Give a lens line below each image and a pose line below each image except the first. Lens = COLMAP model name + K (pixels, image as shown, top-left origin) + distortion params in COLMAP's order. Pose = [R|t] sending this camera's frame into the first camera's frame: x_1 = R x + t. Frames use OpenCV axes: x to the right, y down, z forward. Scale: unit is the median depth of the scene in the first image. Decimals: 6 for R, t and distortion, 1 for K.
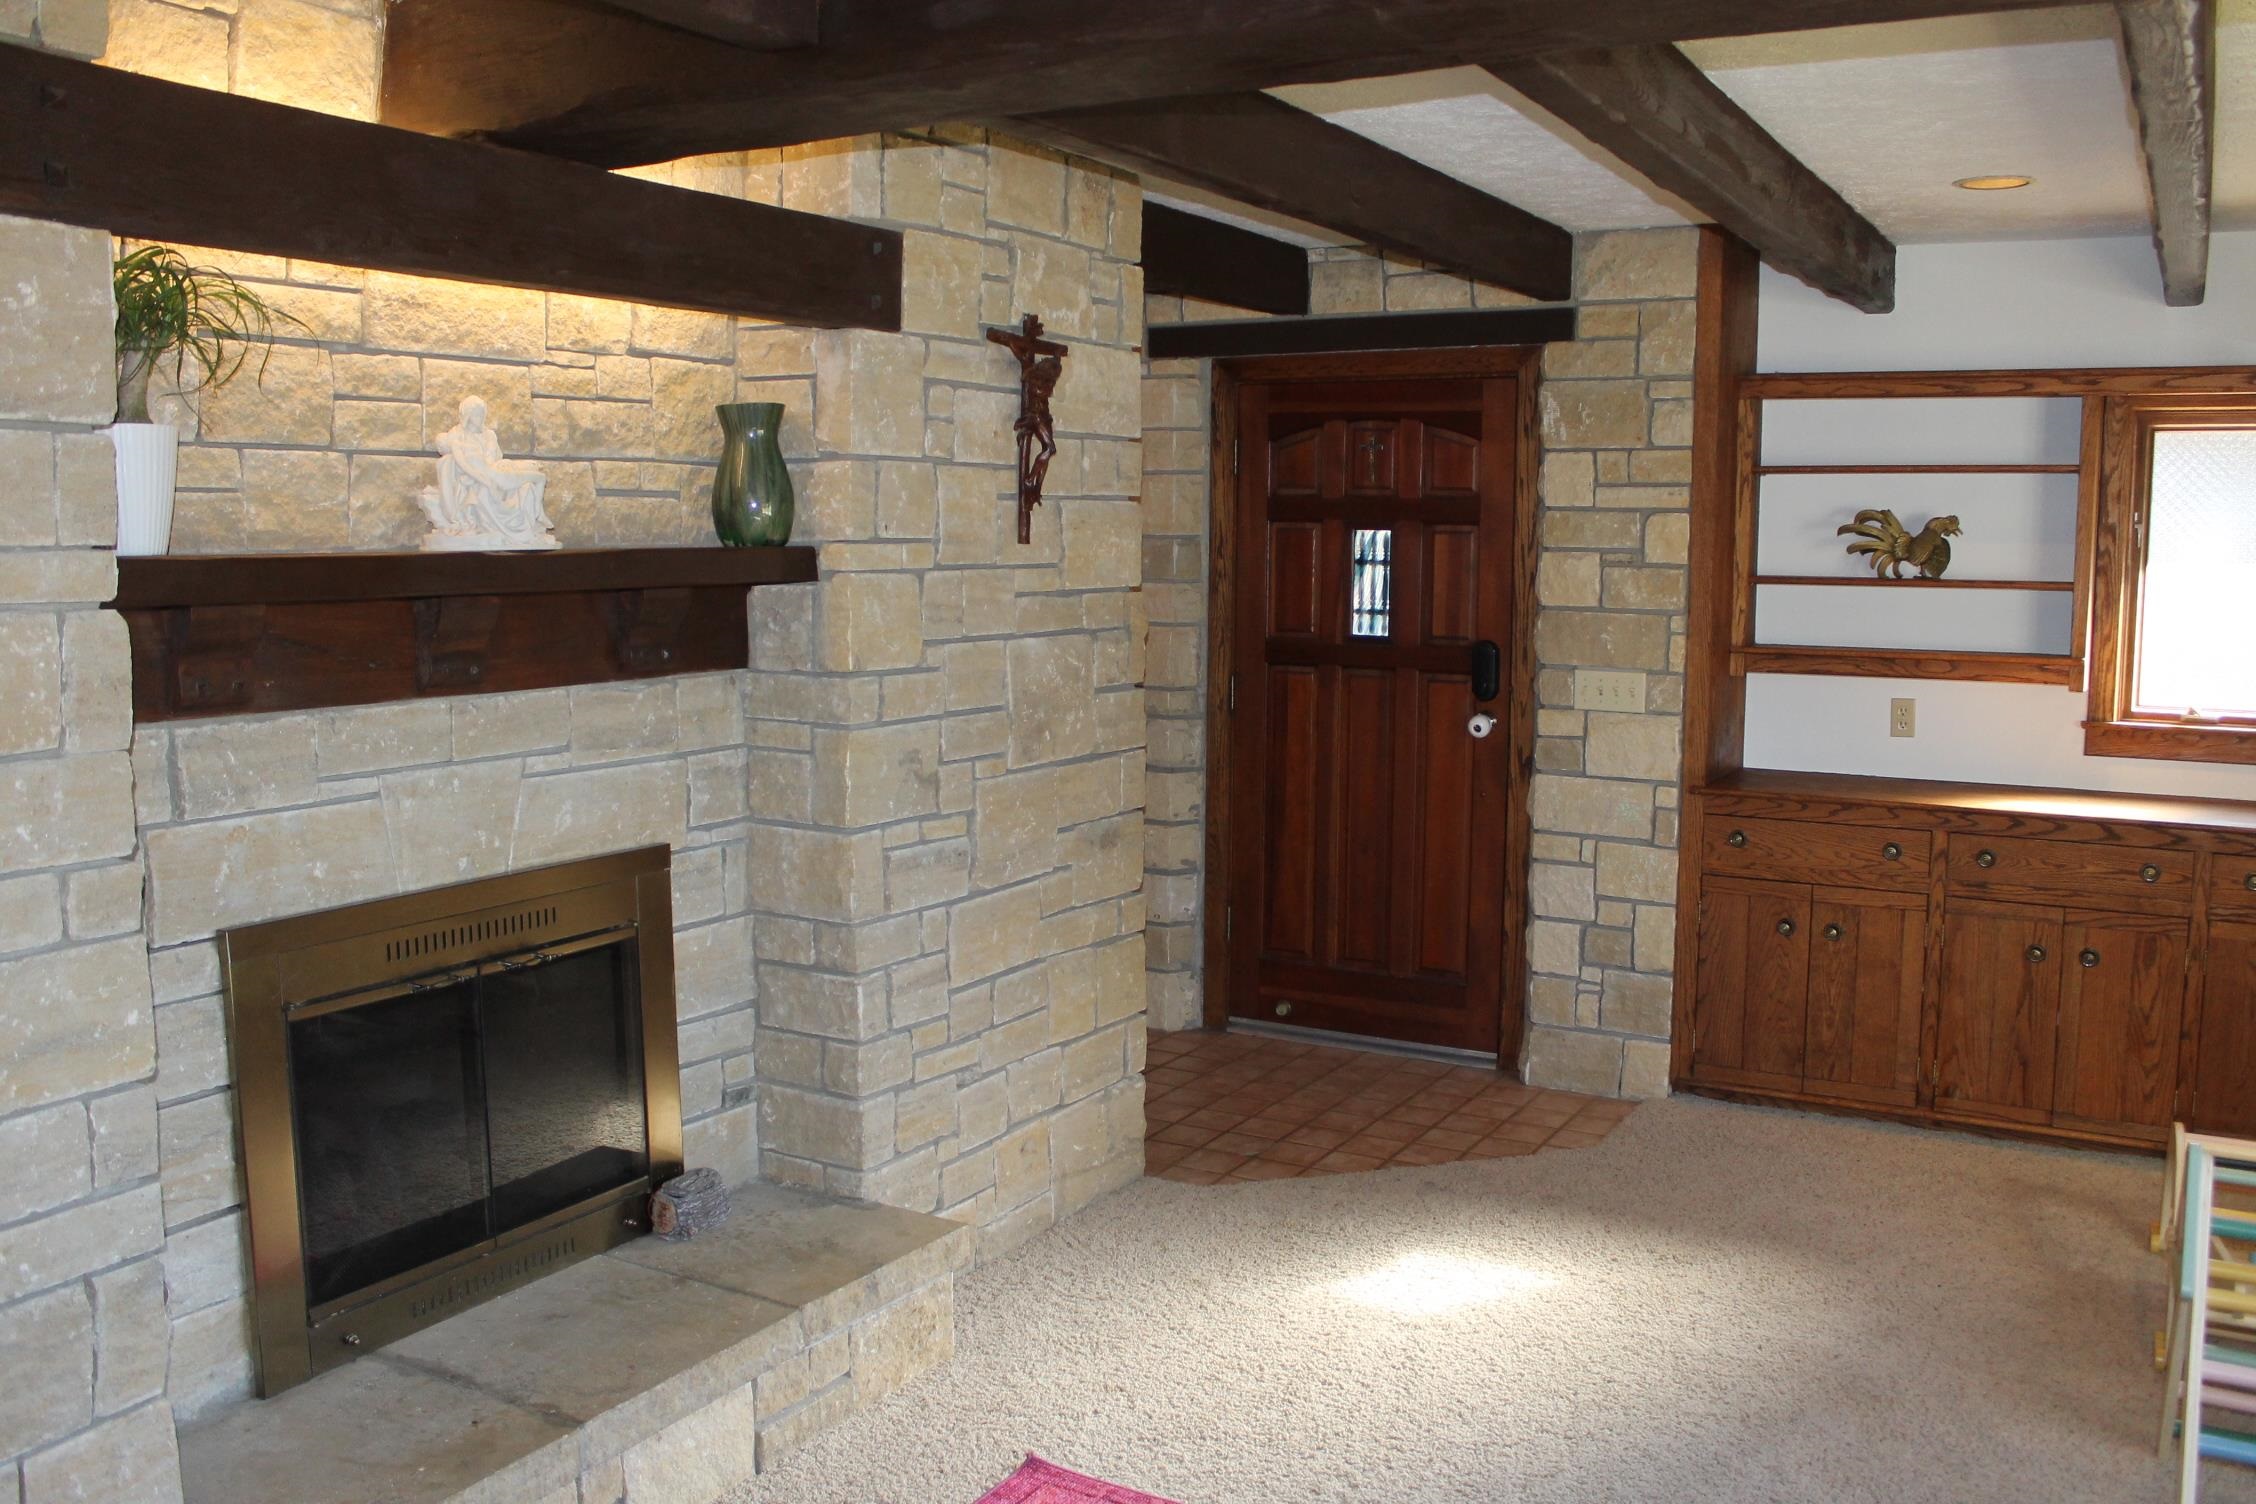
lens RADIAL K [[1937.7, 0, 1128.0], [0, 1937.7, 752.0], [0, 0, 1]] dist [-0.168289, 0.139075]
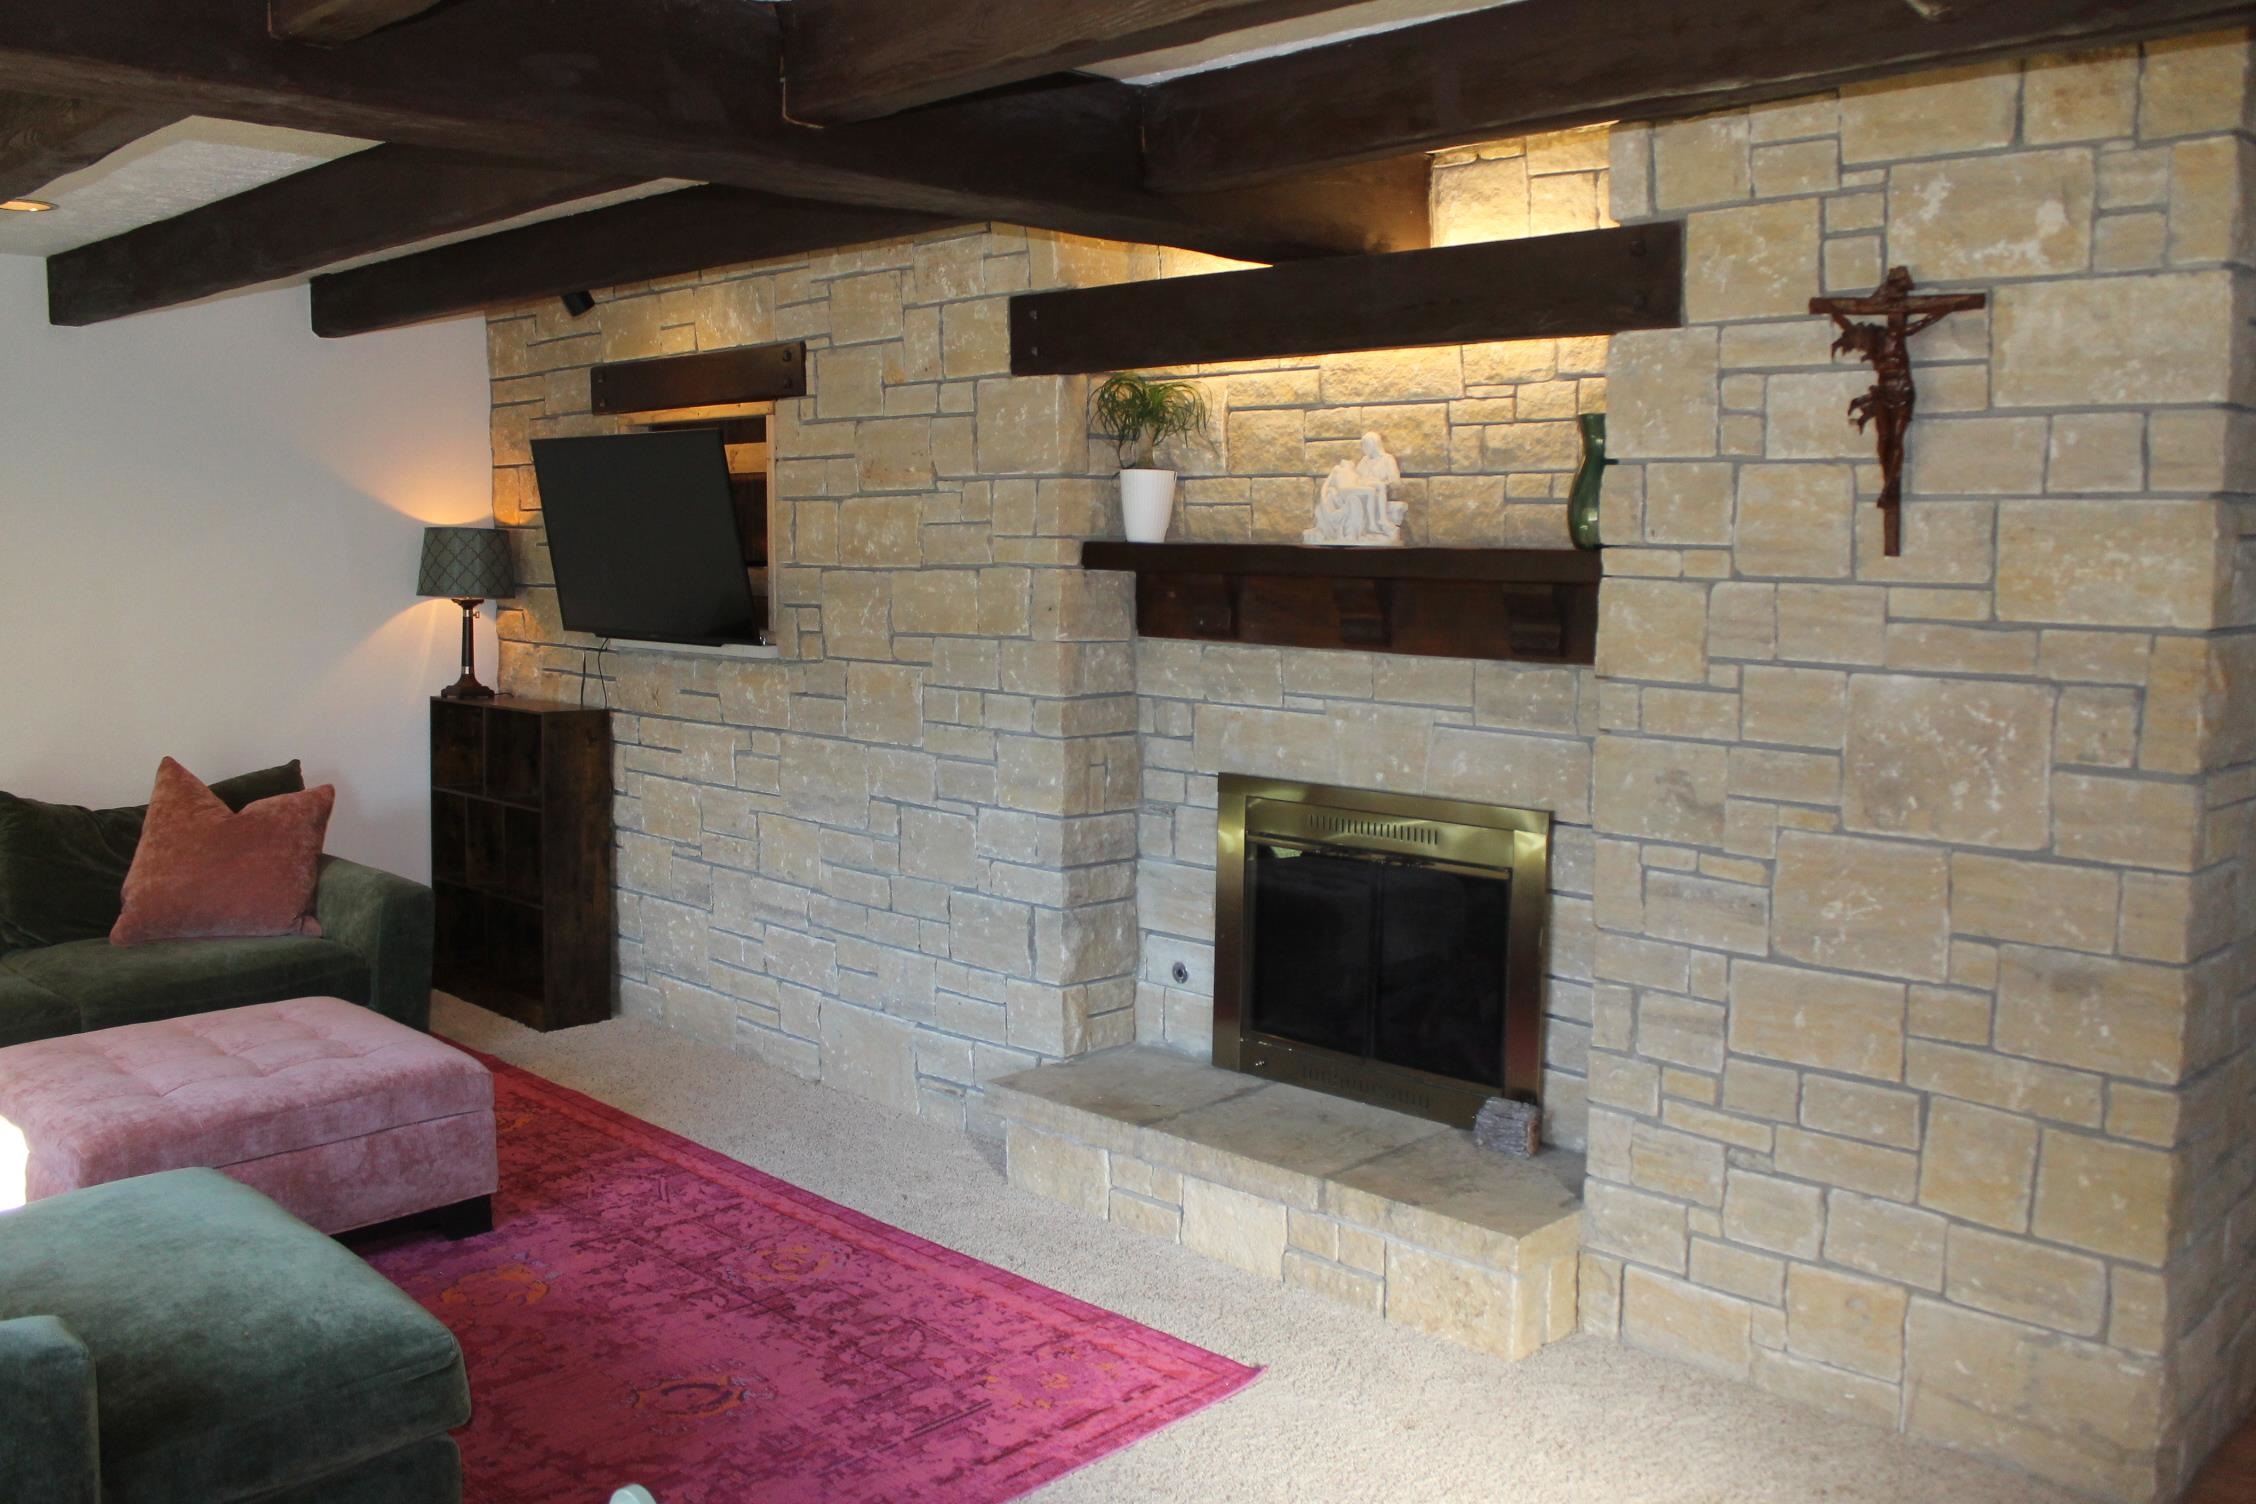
lens RADIAL K [[1937.7, 0, 1128.0], [0, 1937.7, 752.0], [0, 0, 1]] dist [-0.168289, 0.139075]
pose [[-0.256885, 0.106612, -0.960544, 0.952597], [-0.114064, 0.983605, 0.139677, -0.122565], [0.959687, 0.145445, -0.240513, 1.087079]]
